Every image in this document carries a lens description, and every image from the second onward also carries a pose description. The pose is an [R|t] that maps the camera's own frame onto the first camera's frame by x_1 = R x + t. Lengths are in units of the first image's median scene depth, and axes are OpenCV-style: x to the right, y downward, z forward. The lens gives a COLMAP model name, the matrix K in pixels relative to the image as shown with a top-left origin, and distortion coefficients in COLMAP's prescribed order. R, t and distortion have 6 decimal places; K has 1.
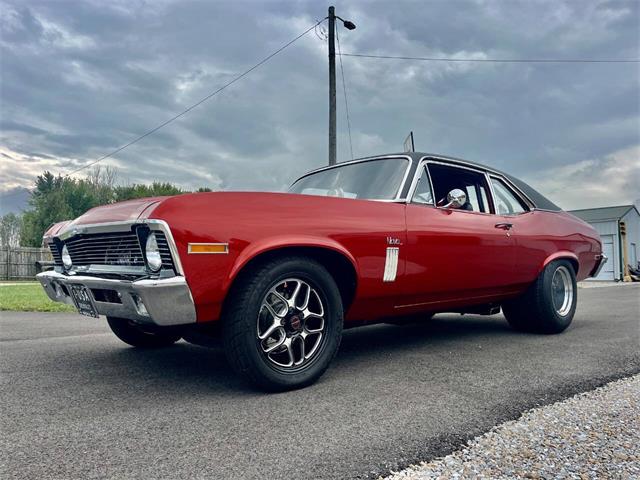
lens RADIAL K [[478.9, 0, 318.1], [0, 478.9, 246.8], [0, 0, 1]] dist [0.124932, -0.180995]
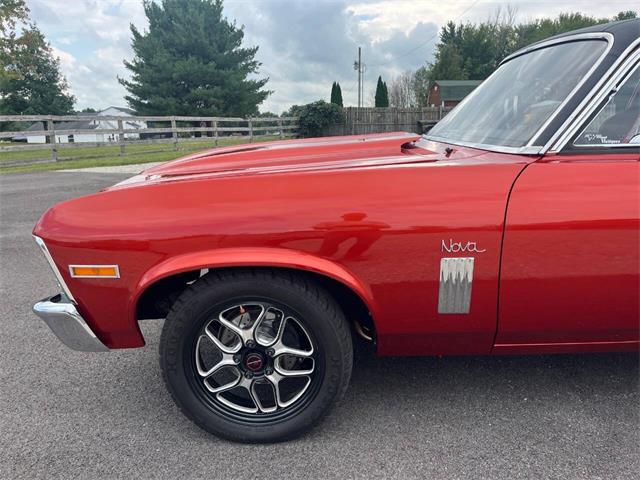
lens RADIAL K [[484.9, 0, 320.0], [0, 484.9, 240.0], [0, 0, 1]] dist [0.084707, -0.124260]
pose [[0.714509, 0.145349, -0.684361, 0.473368], [0.060224, 0.961773, 0.267145, -0.196275], [0.697029, -0.232092, 0.678442, 0.603139]]
